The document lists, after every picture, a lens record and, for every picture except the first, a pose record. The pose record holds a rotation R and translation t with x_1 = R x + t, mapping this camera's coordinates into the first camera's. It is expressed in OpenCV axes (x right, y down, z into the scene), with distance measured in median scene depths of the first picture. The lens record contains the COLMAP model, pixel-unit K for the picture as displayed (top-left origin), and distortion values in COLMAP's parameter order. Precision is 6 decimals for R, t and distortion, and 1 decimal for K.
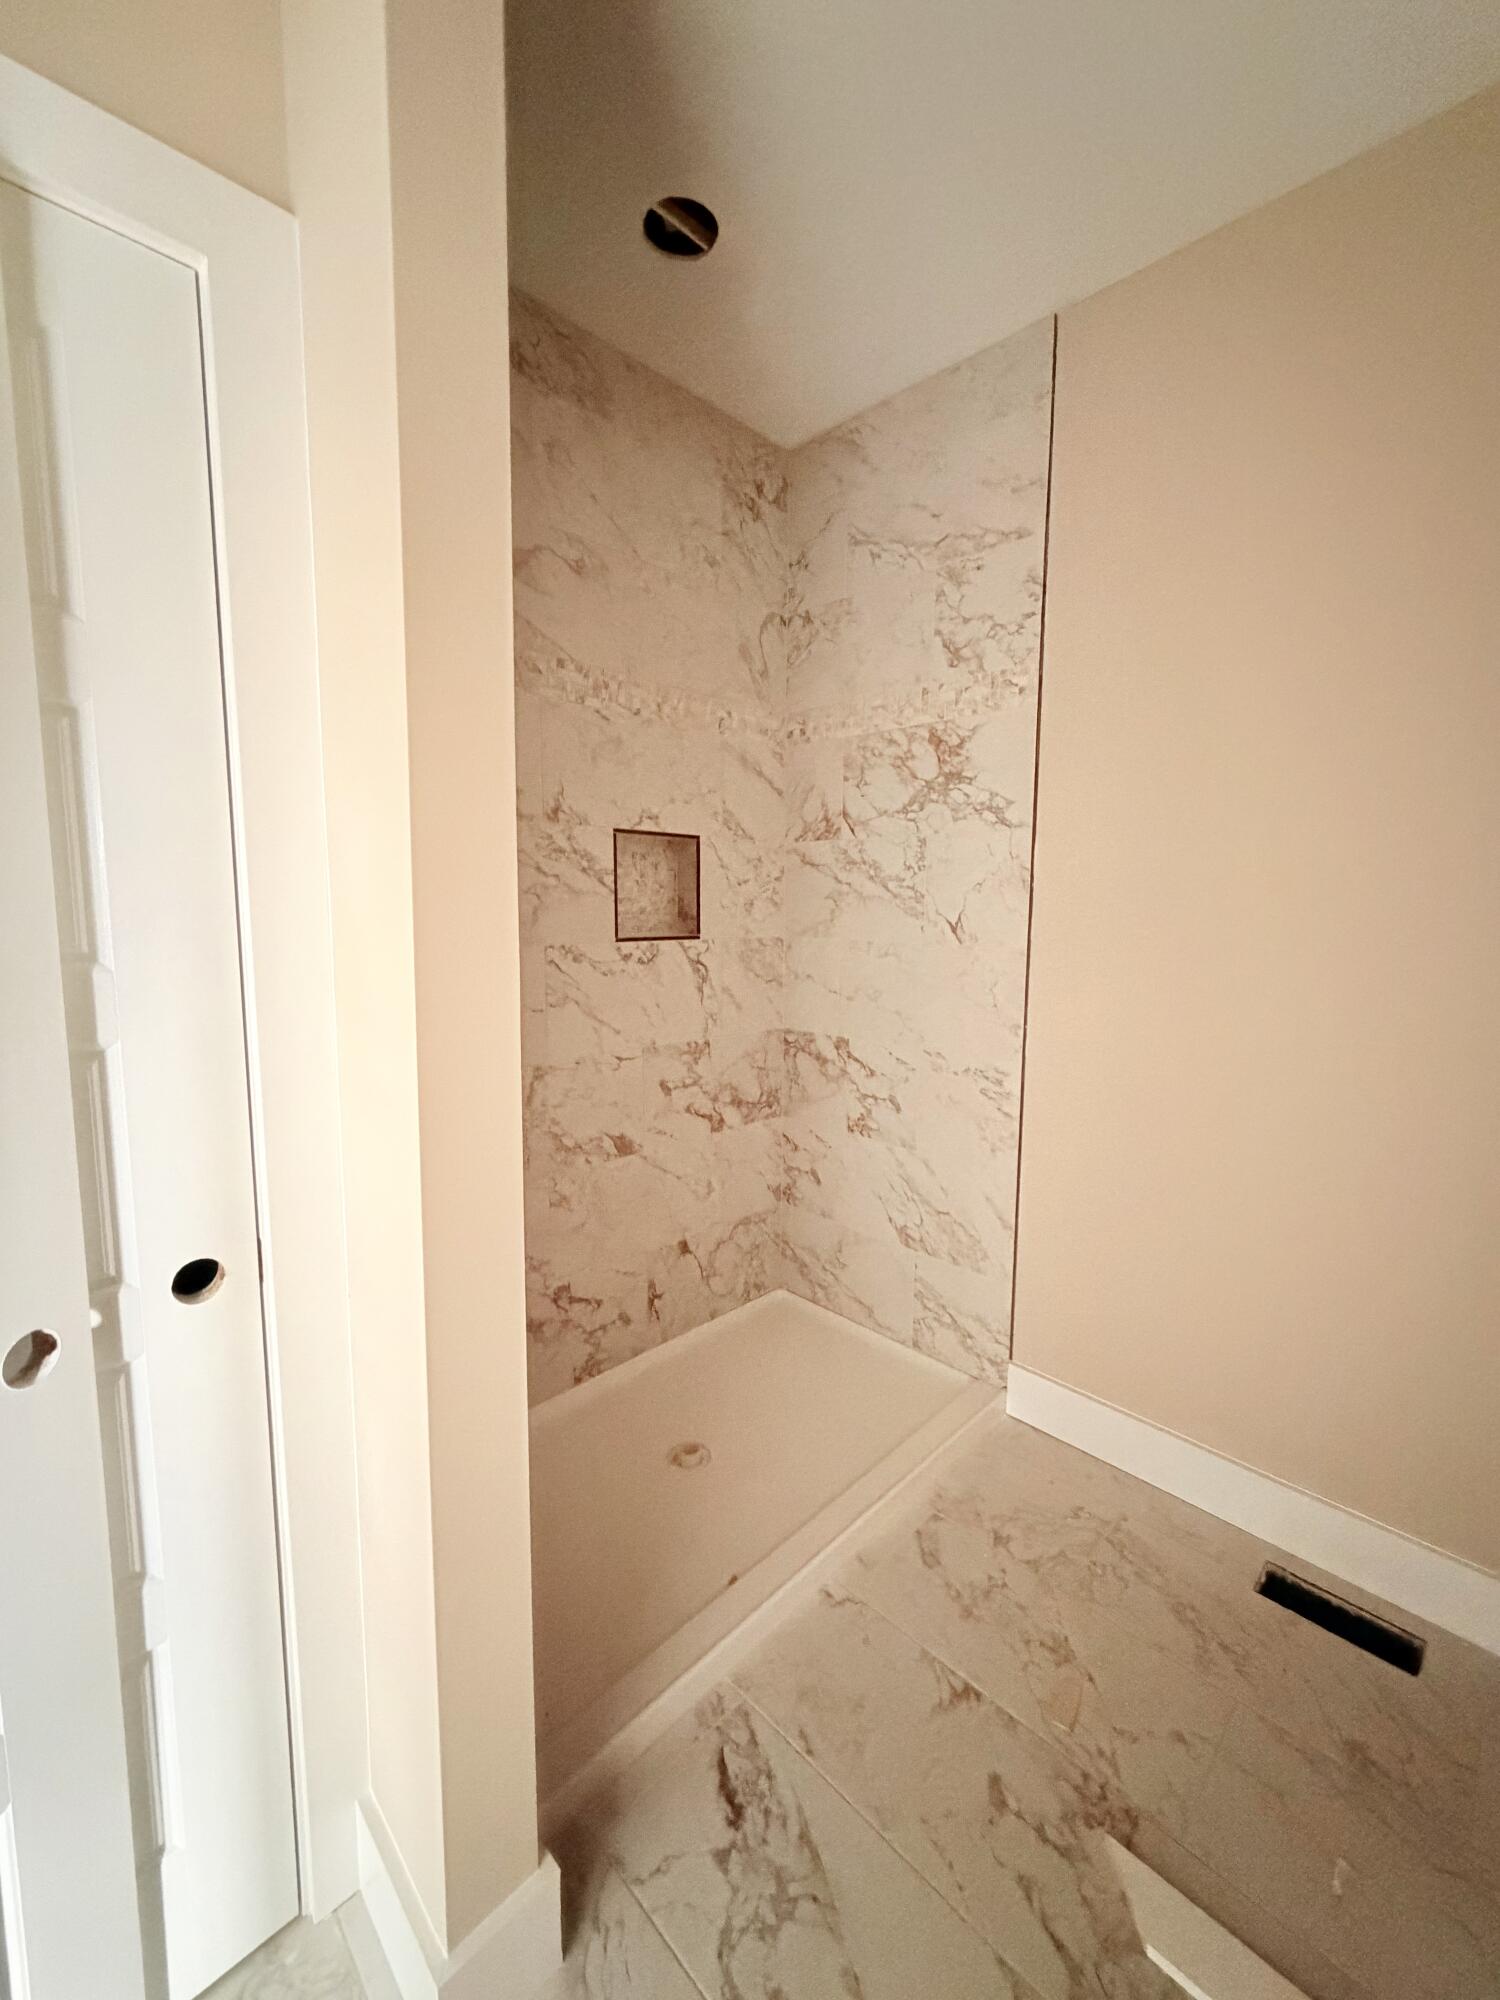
lens RADIAL K [[799.3, 0, 752.1], [0, 799.3, 994.2], [0, 0, 1]] dist [0.002747, 0.000139]
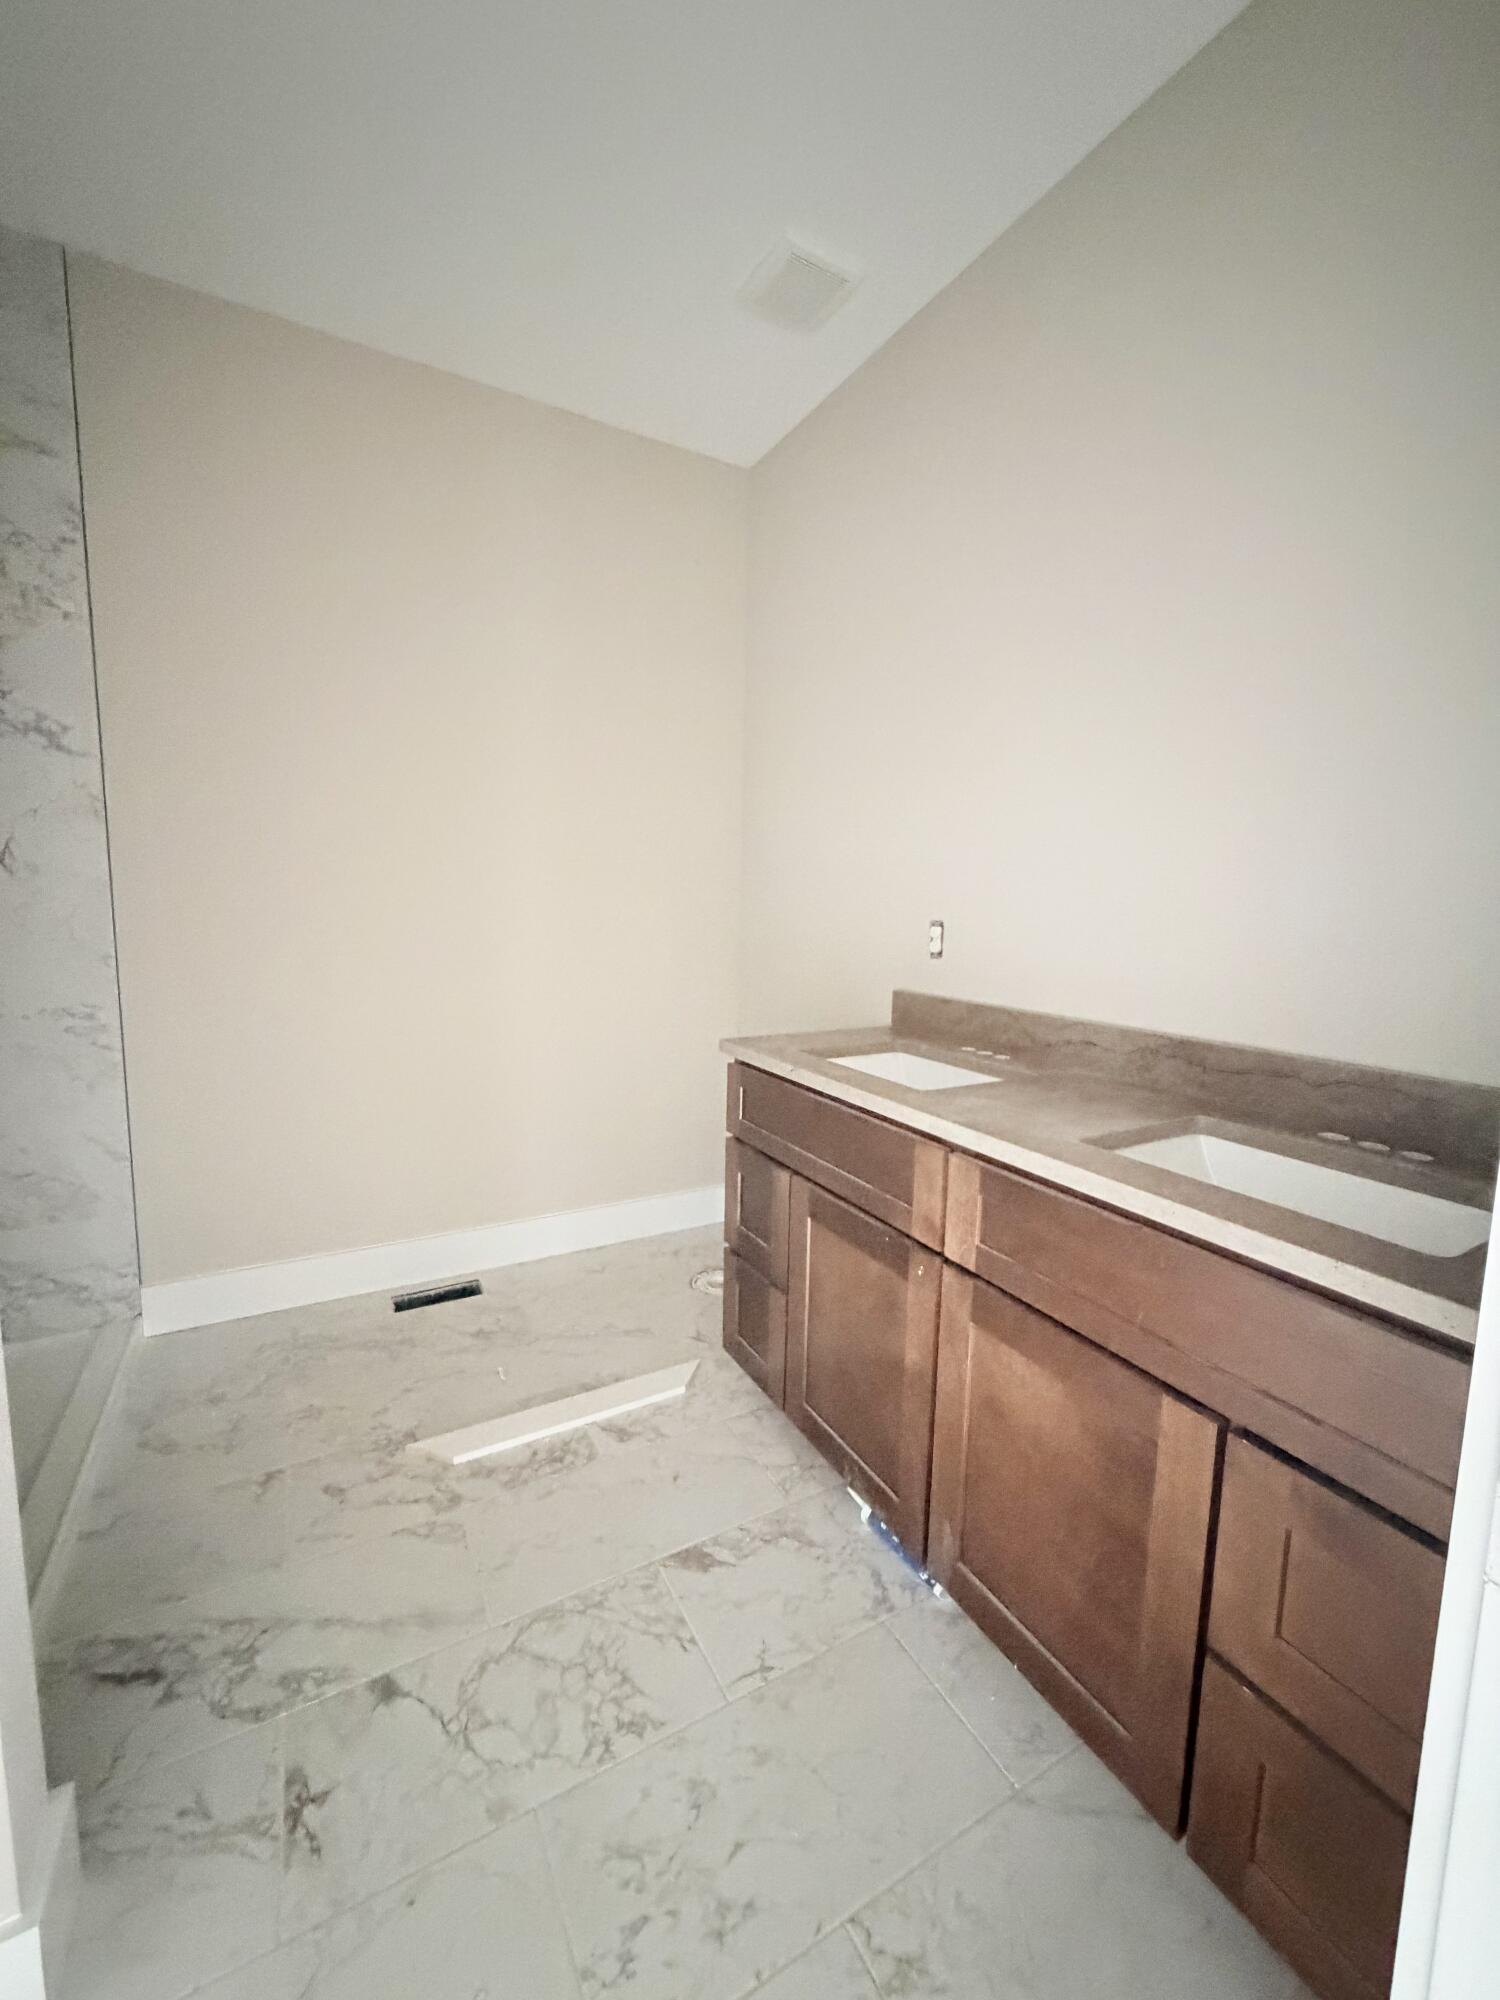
lens RADIAL K [[799.3, 0, 749.1], [0, 799.3, 995.9], [0, 0, 1]] dist [0.002747, 0.000139]
pose [[0.275888, -0.123326, 0.953245, -0.421810], [0.088292, 0.990793, 0.102630, 0.057871], [-0.957126, 0.055850, 0.284237, -0.061913]]
